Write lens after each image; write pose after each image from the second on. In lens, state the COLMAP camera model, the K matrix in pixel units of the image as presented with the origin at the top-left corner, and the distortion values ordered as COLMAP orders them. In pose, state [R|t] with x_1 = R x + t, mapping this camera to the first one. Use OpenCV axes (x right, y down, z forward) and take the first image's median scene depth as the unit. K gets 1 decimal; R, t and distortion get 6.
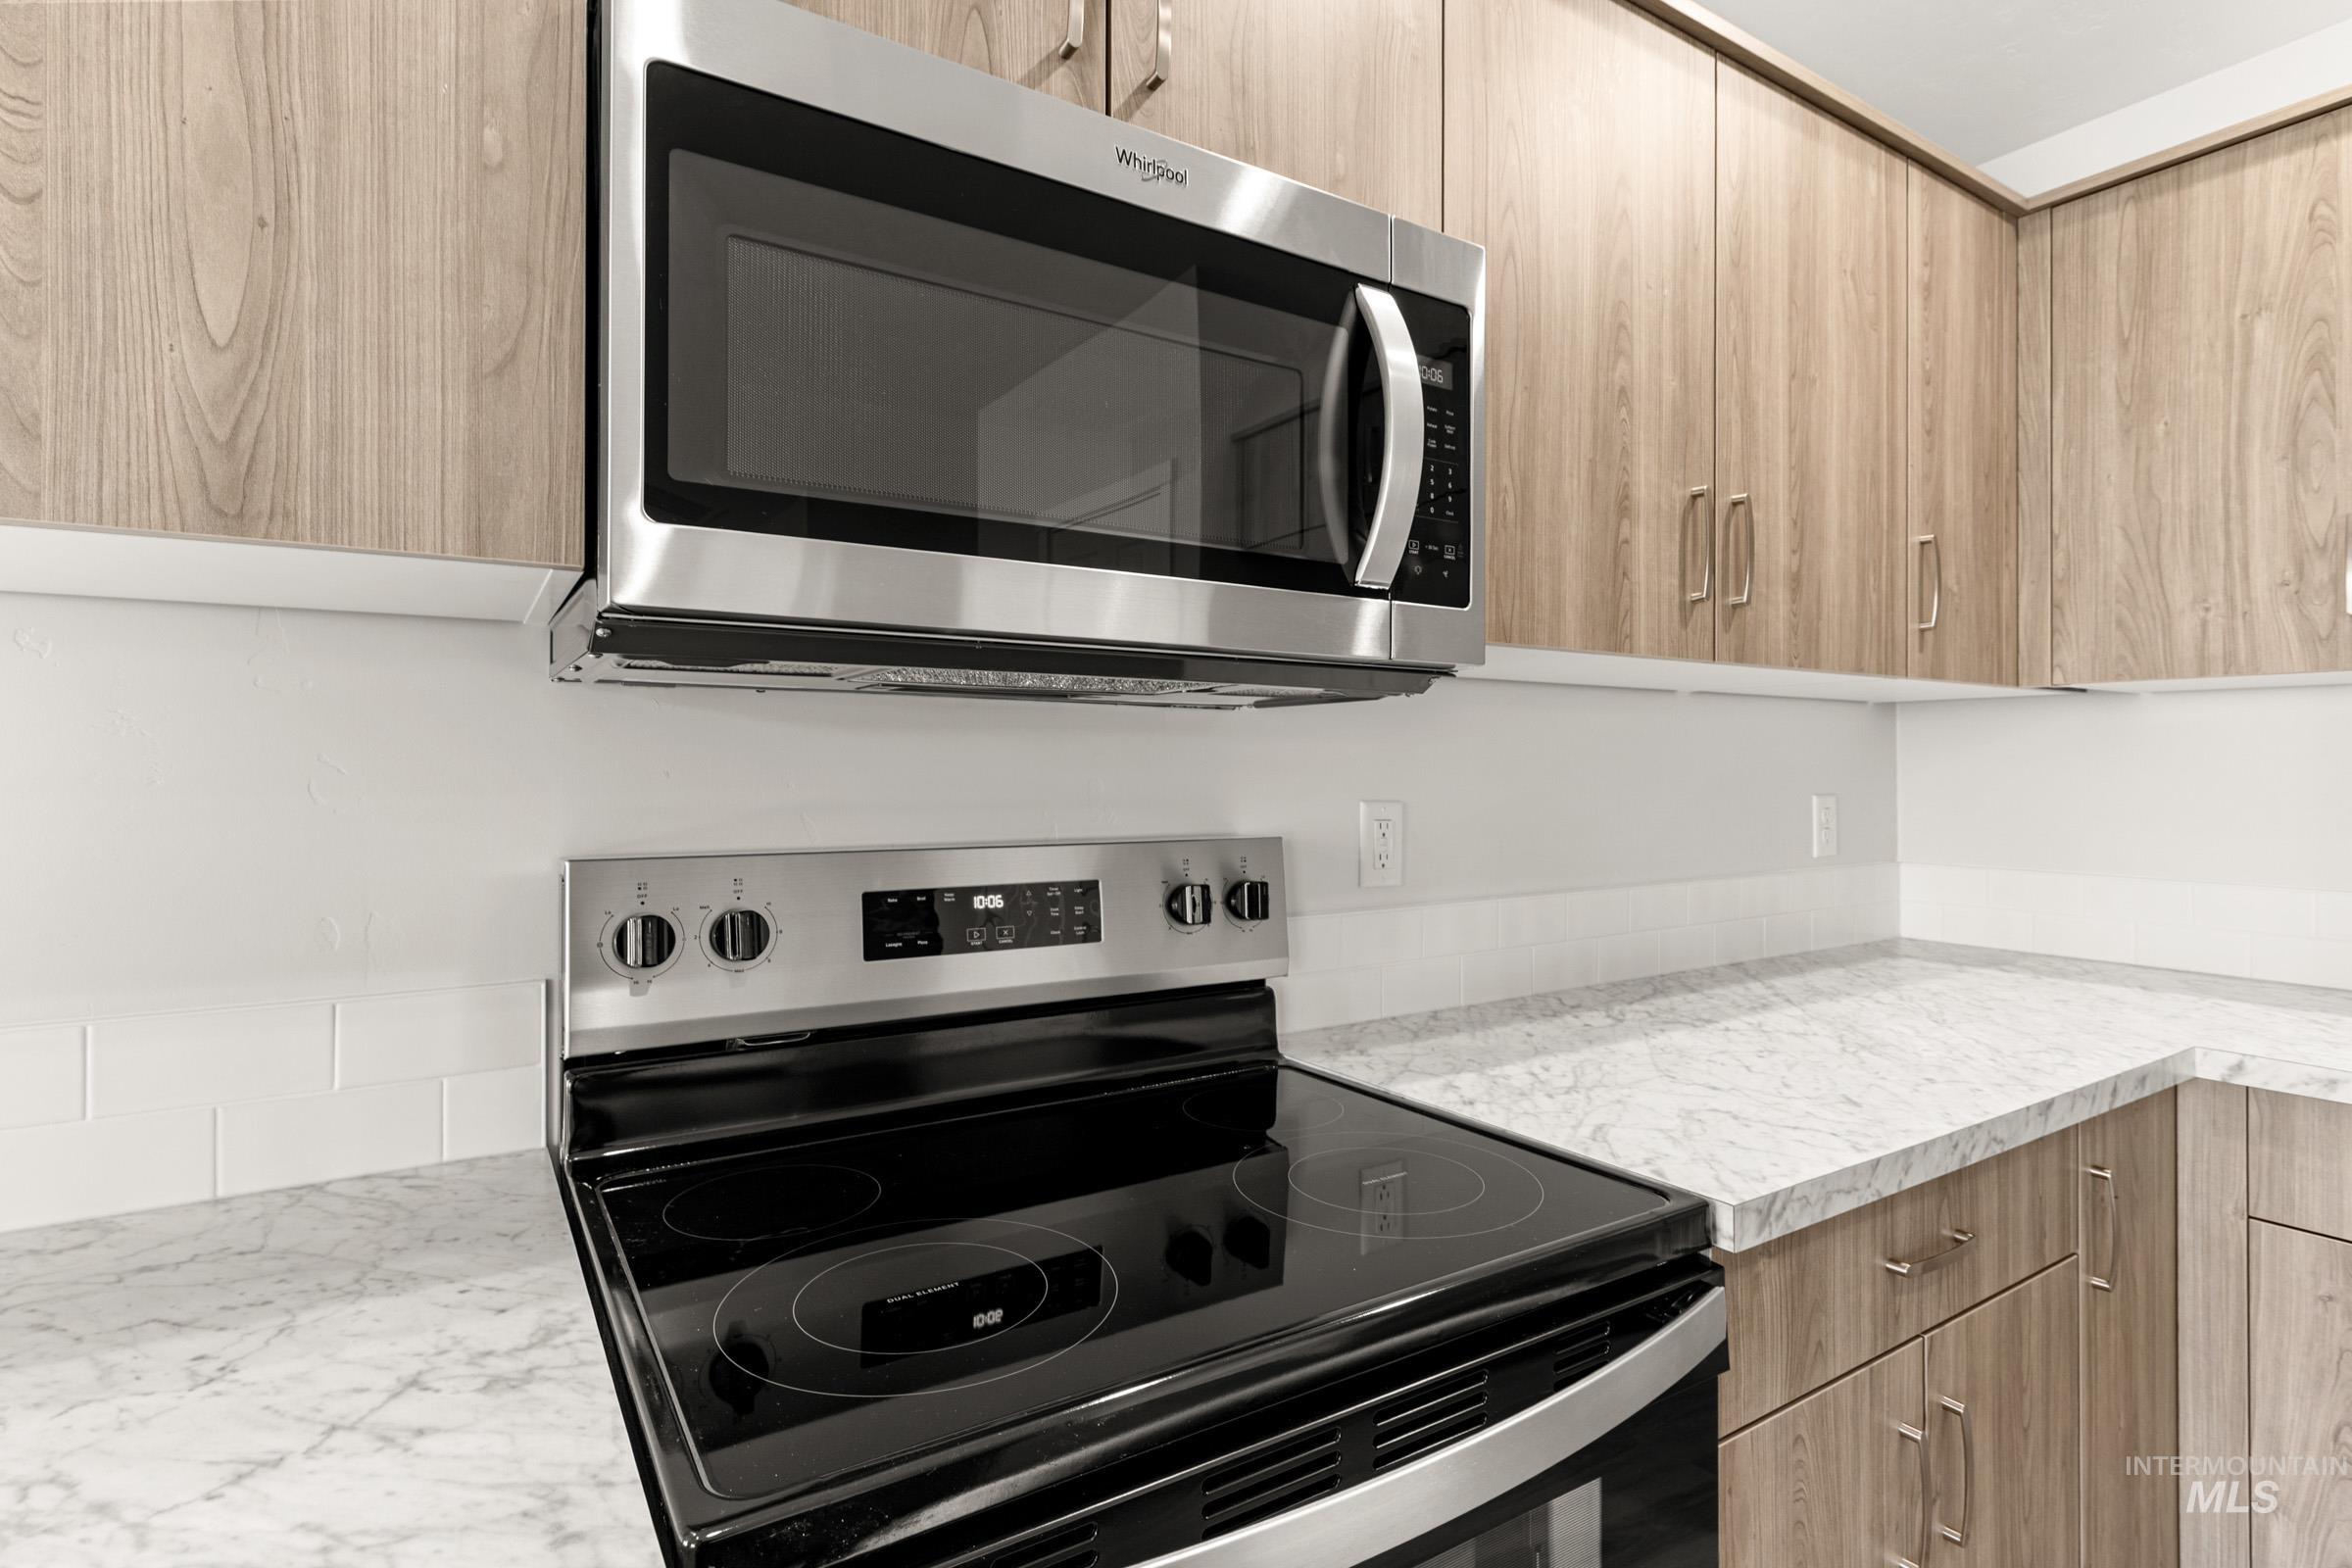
lens RADIAL K [[1146.4, 0, 1212.6], [0, 1146.4, 744.4], [0, 0, 1]] dist [0.004448, 0.000095]
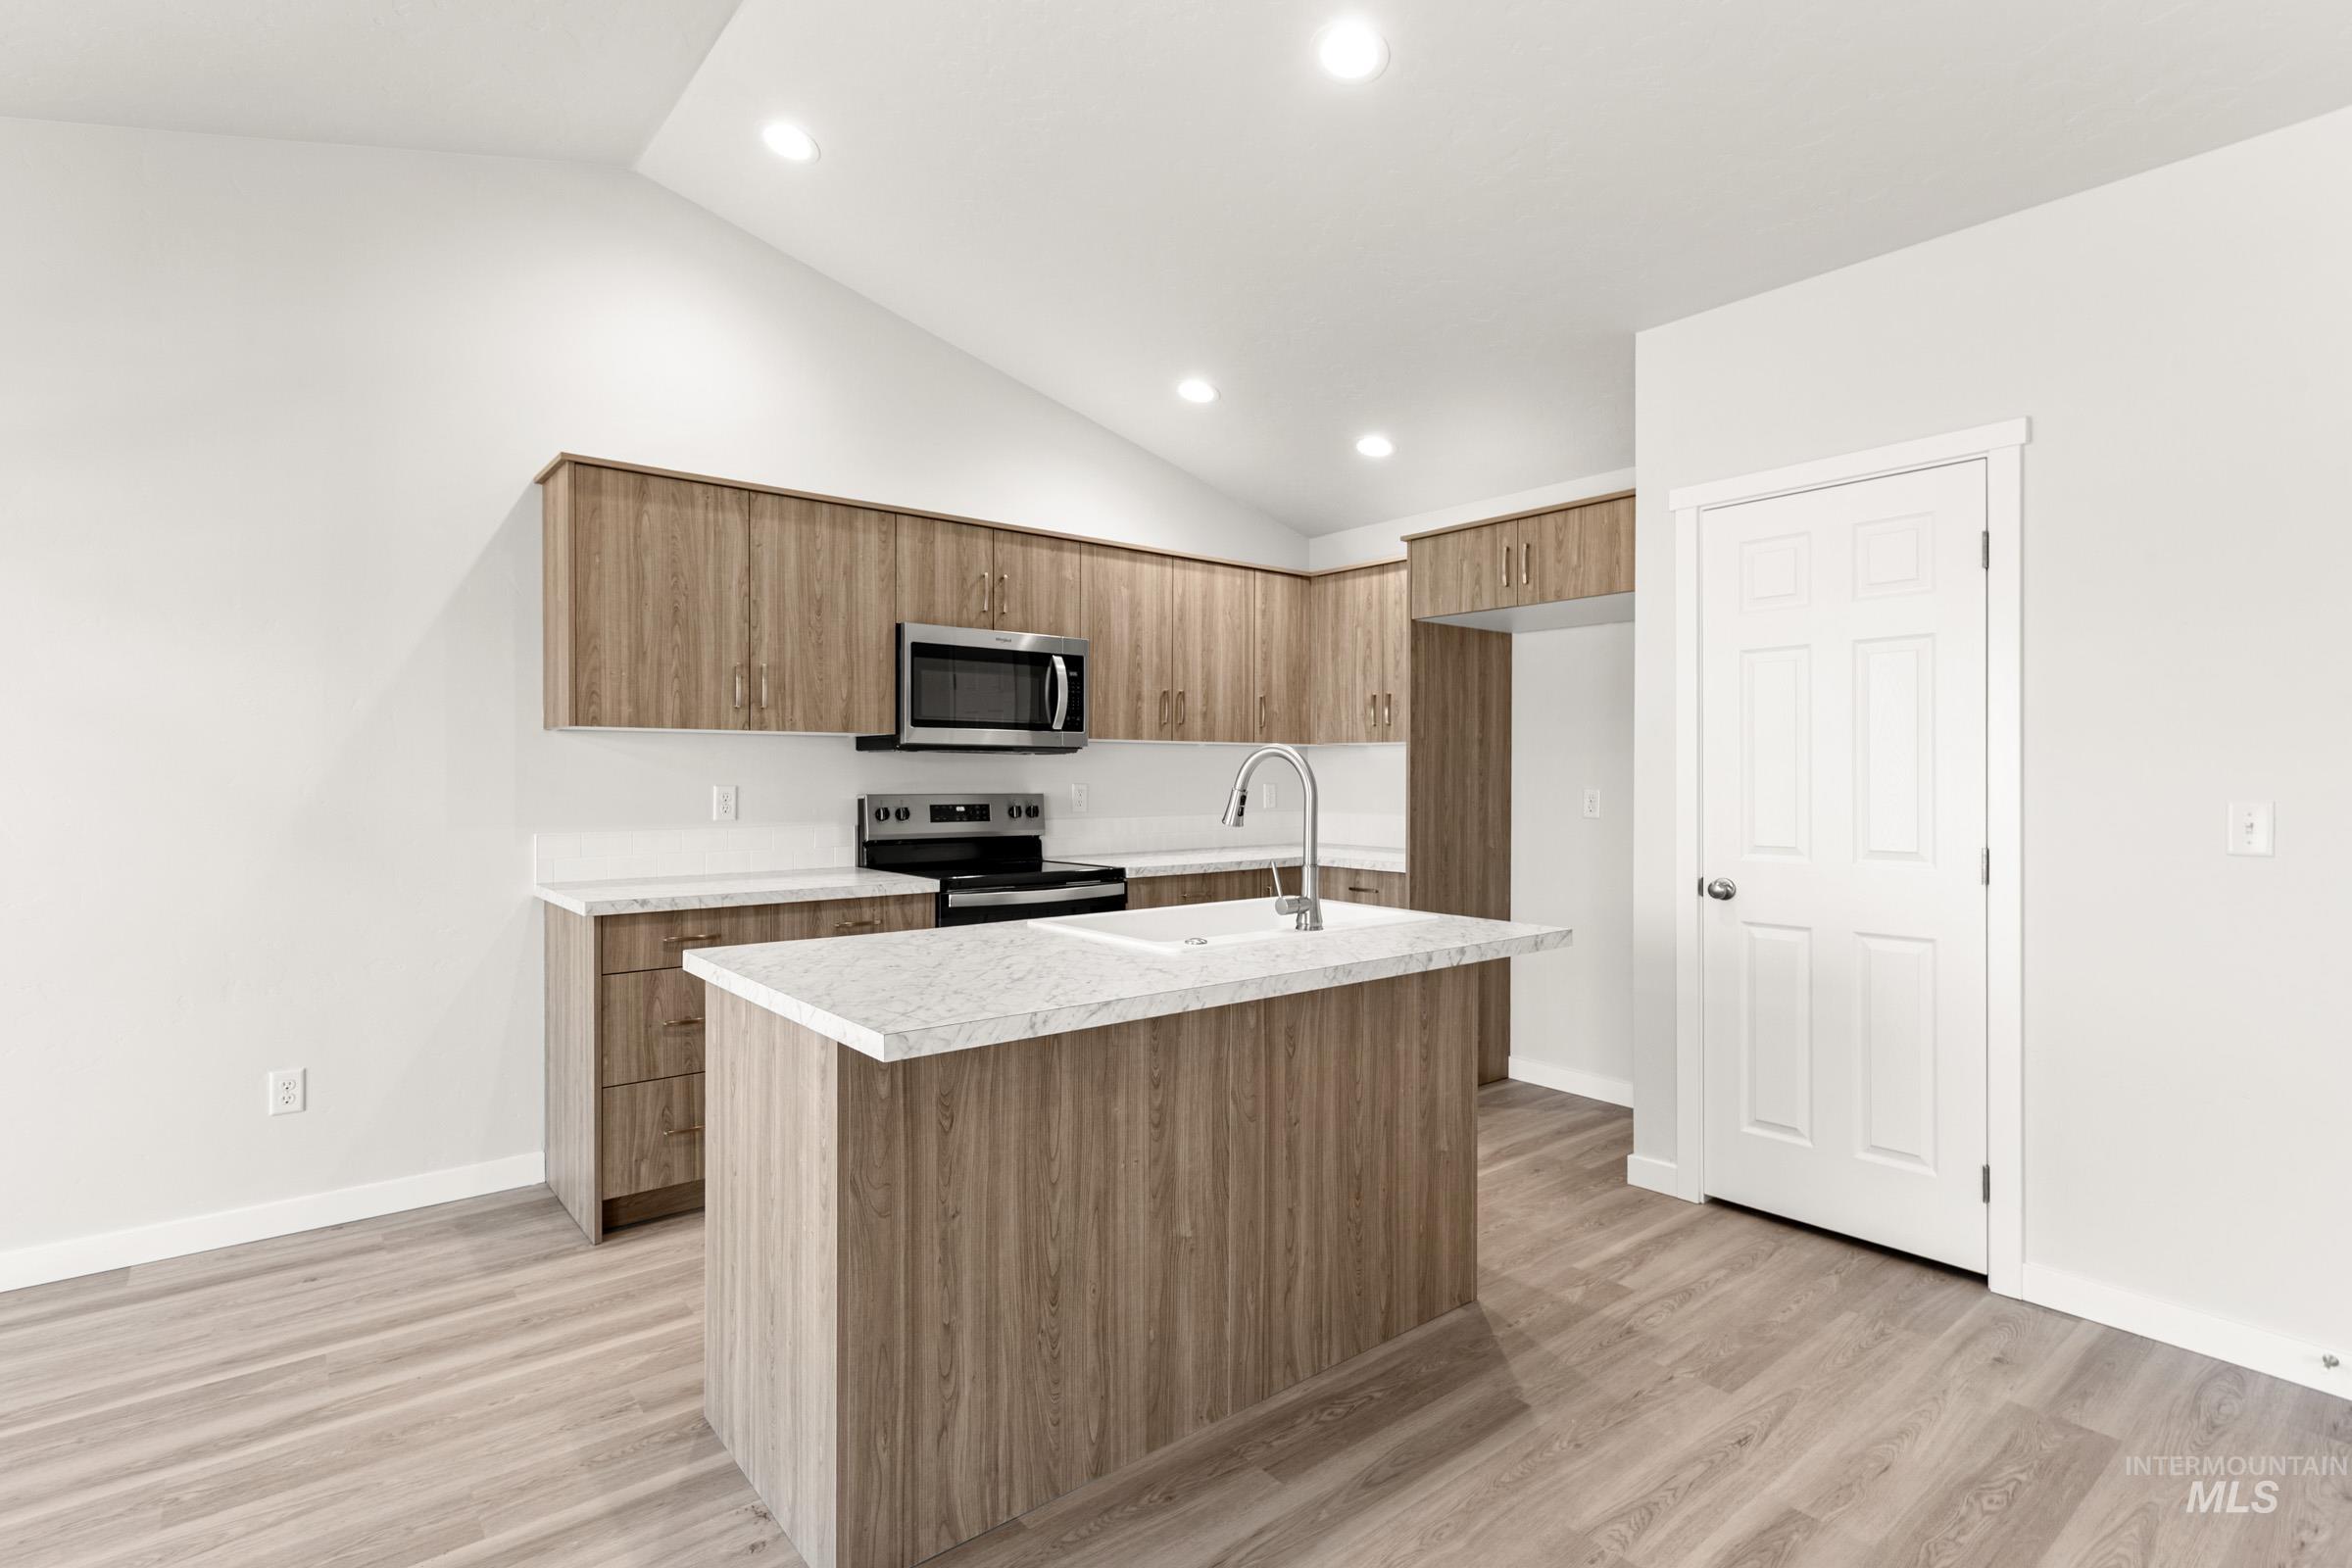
lens RADIAL K [[1146.4, 0, 1180.8], [0, 1146.4, 784.6], [0, 0, 1]] dist [0.004448, 0.000095]
pose [[0.993779, -0.007686, 0.111100, 0.090518], [0.005368, 0.999762, 0.021152, -0.014561], [-0.111236, -0.020424, 0.993584, -2.415043]]
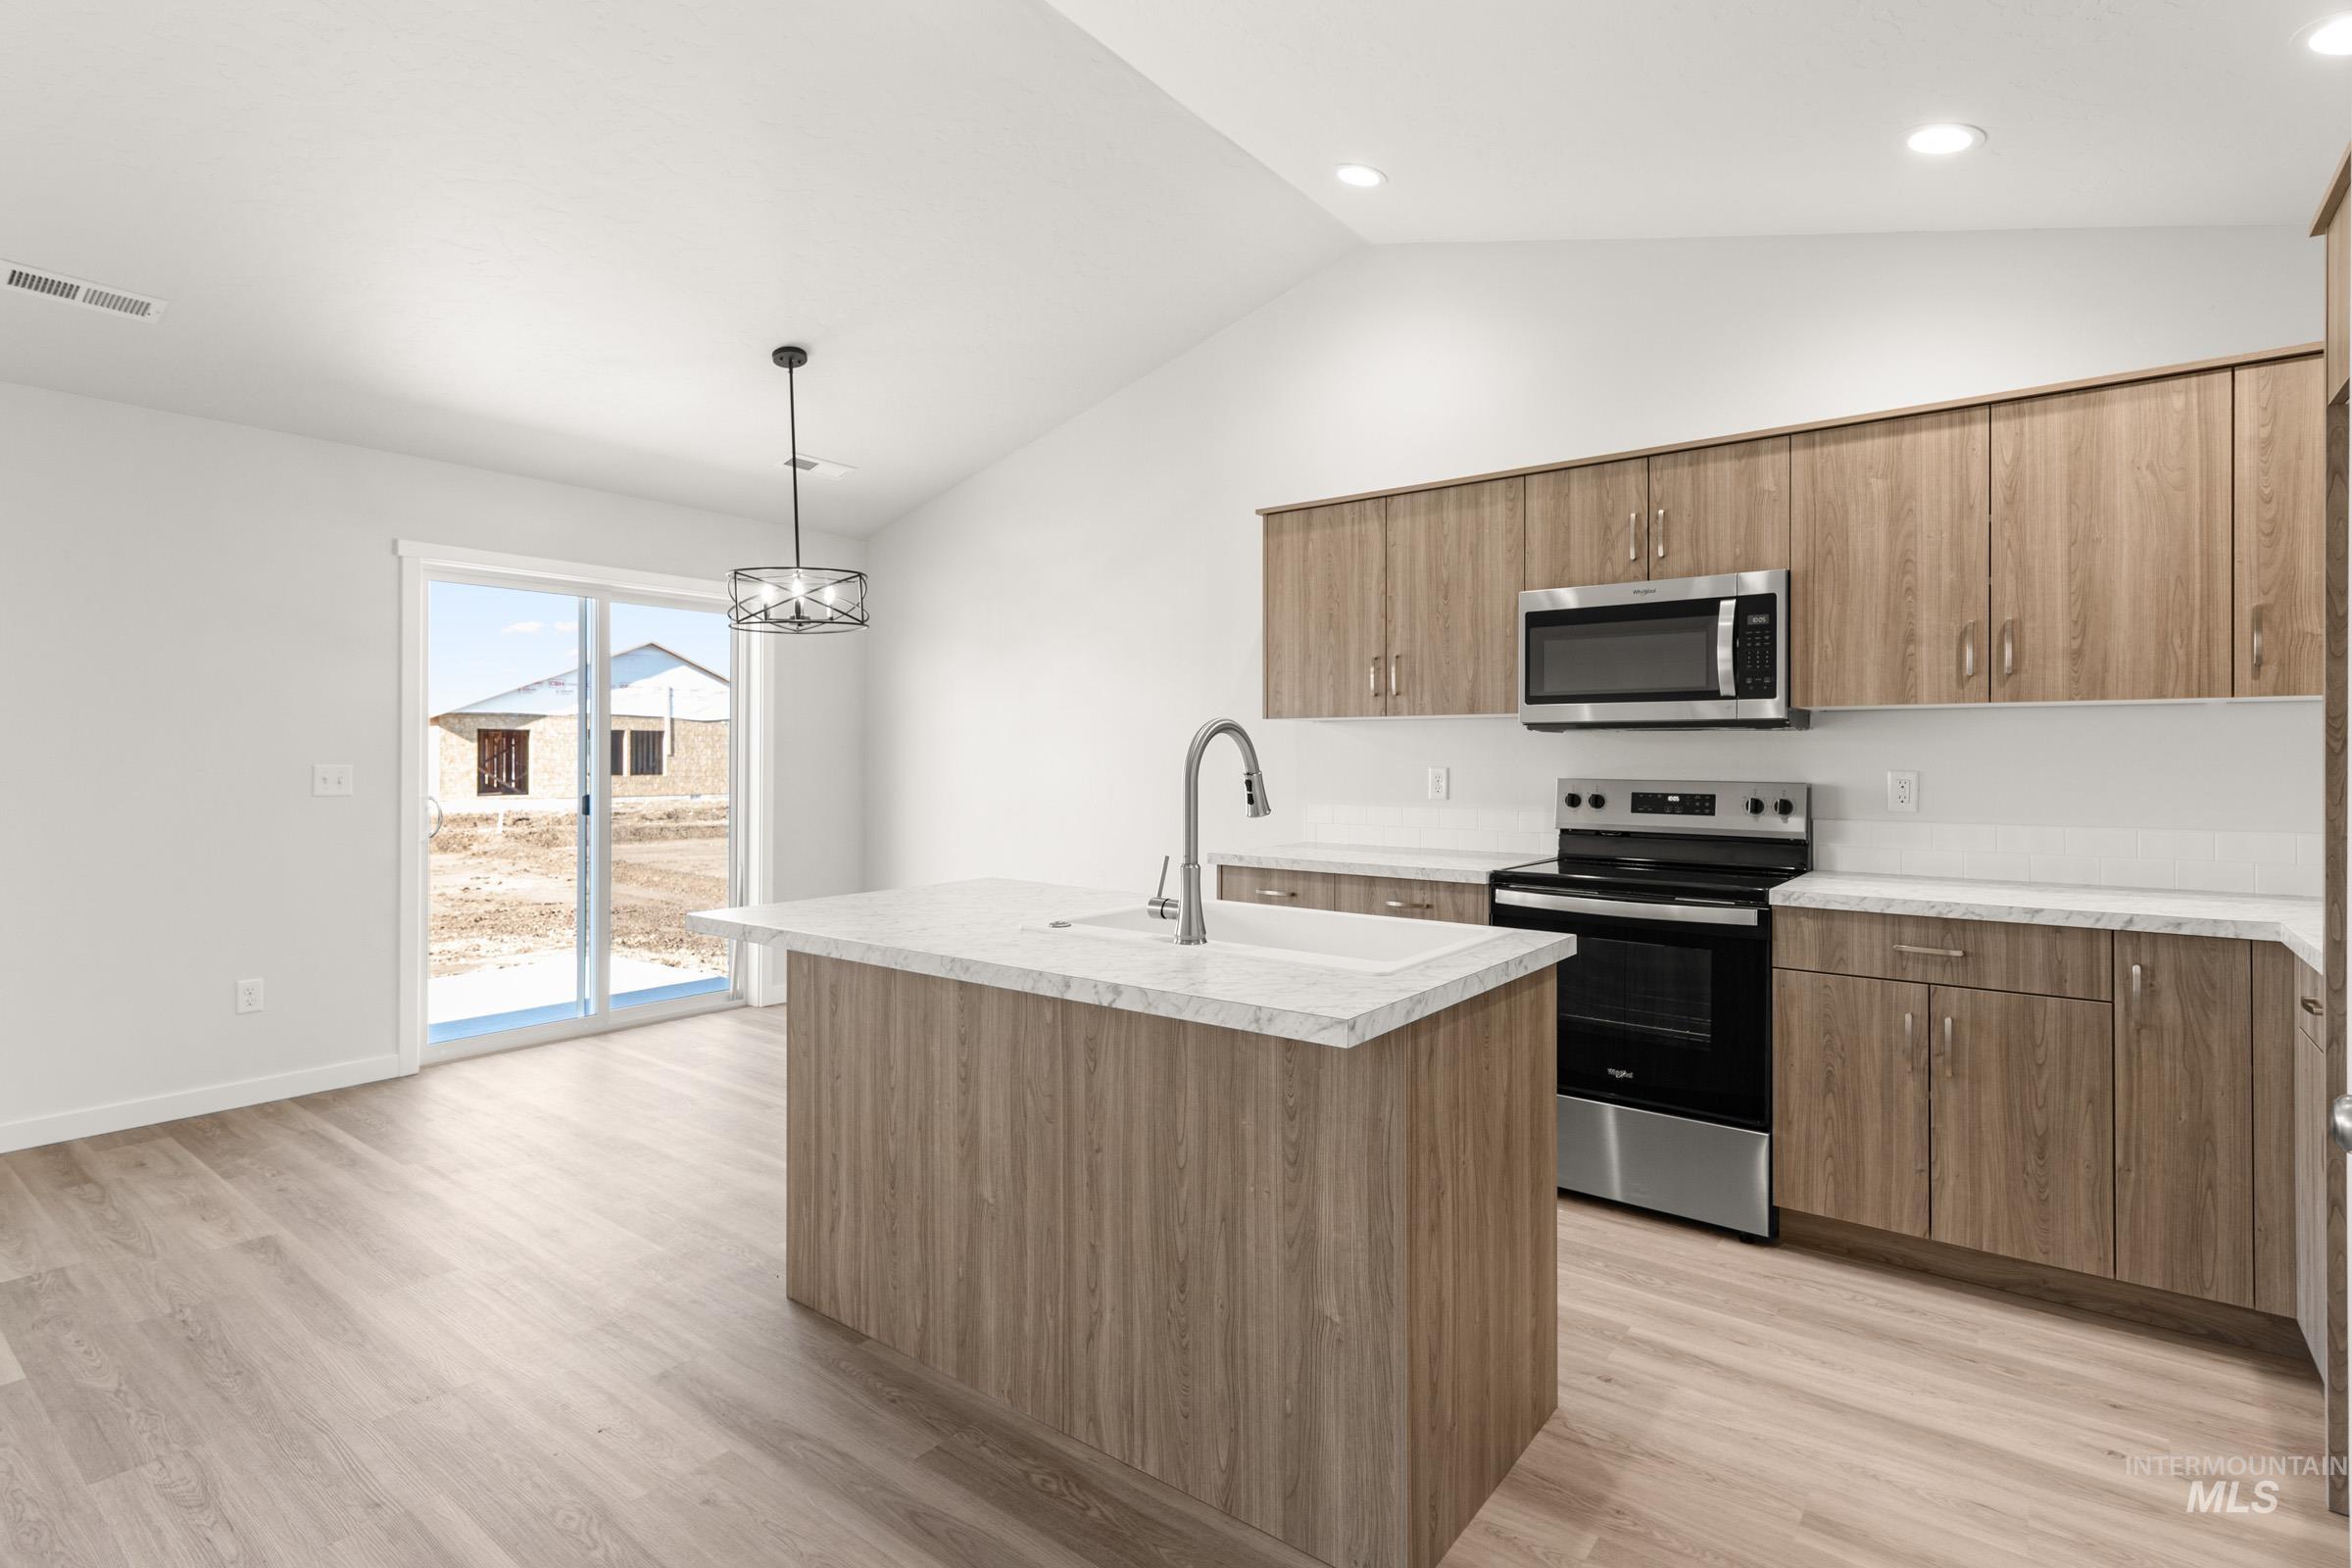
lens RADIAL K [[1146.4, 0, 1186.4], [0, 1146.4, 750.9], [0, 0, 1]] dist [0.004448, 0.000095]
pose [[0.331657, -0.011830, -0.943326, 1.971896], [0.011595, 0.999897, -0.008463, 0.017326], [0.943329, -0.008131, 0.331760, -1.088957]]
